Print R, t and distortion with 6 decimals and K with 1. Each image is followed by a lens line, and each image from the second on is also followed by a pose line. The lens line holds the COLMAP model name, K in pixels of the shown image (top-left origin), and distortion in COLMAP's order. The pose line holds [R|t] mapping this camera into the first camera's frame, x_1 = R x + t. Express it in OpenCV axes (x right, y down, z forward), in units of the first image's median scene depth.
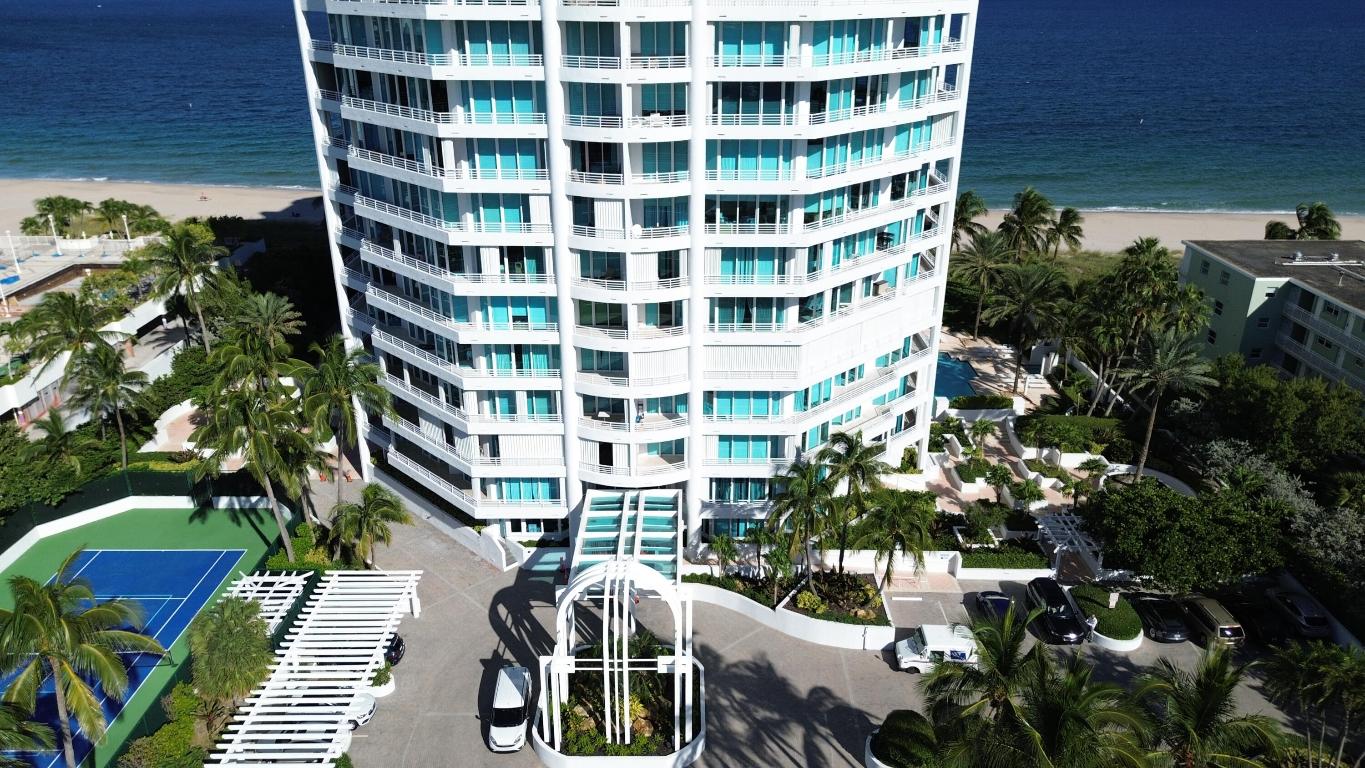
lens RADIAL K [[962.3, 0, 681.5], [0, 962.3, 385.7], [0, 0, 1]] dist [0.025258, -0.003734]
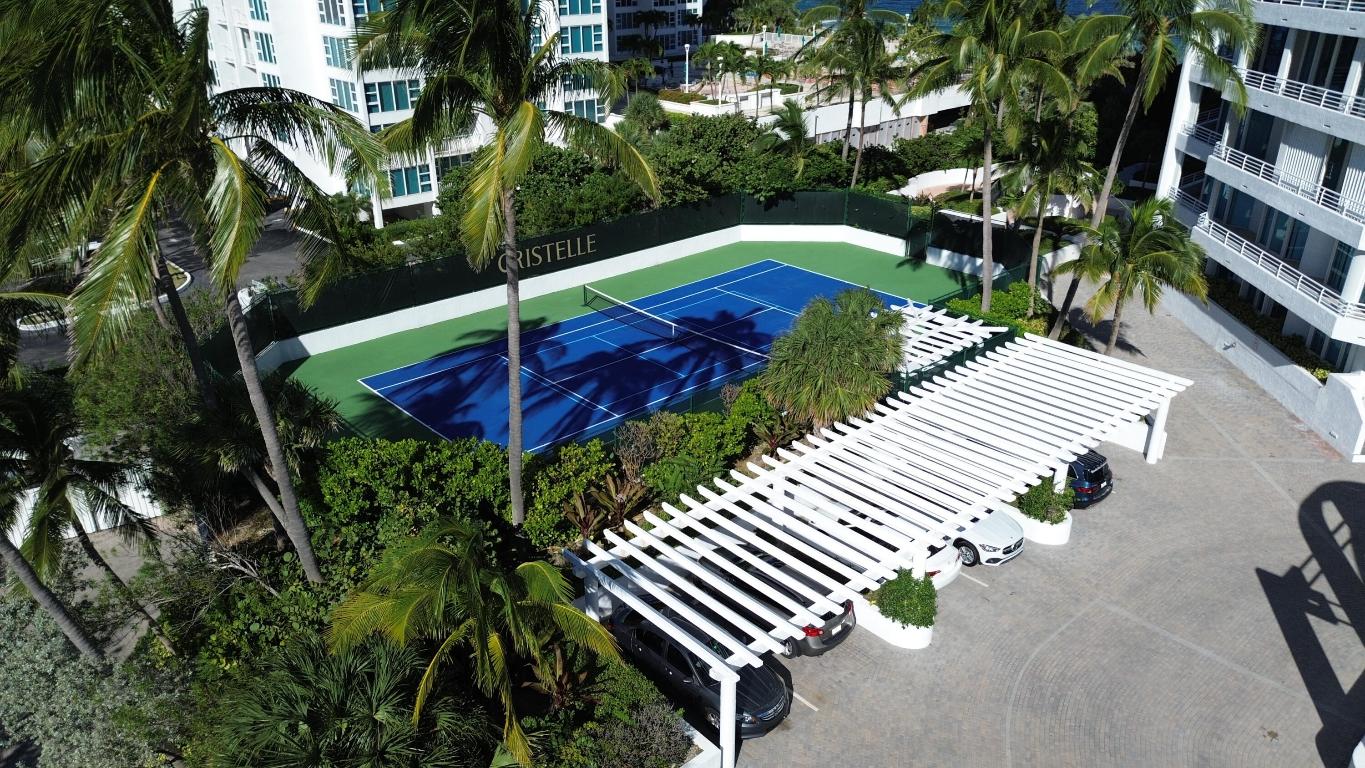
lens RADIAL K [[950.4, 0, 687.9], [0, 950.4, 383.2], [0, 0, 1]] dist [0.062774, -0.073016]
pose [[0.671267, 0.298407, -0.678494, -0.094772], [-0.277600, 0.949970, 0.143162, 0.193373], [0.687270, 0.092250, 0.720521, 0.424799]]
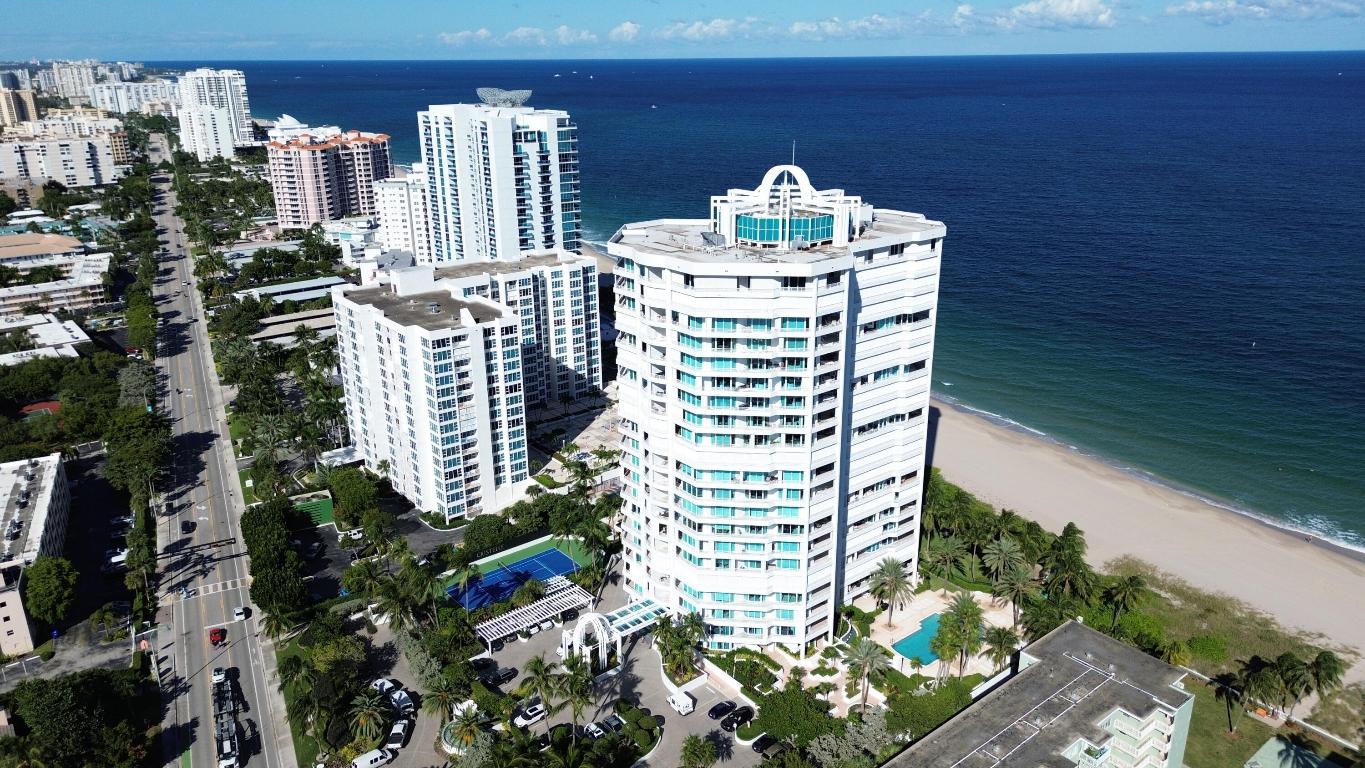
lens RADIAL K [[950.4, 0, 687.9], [0, 950.4, 383.2], [0, 0, 1]] dist [0.062774, -0.073016]
pose [[0.628680, 0.246933, -0.737418, 1.912513], [-0.290783, 0.954107, 0.071589, -0.735206], [0.721253, 0.169422, 0.671632, -0.867640]]
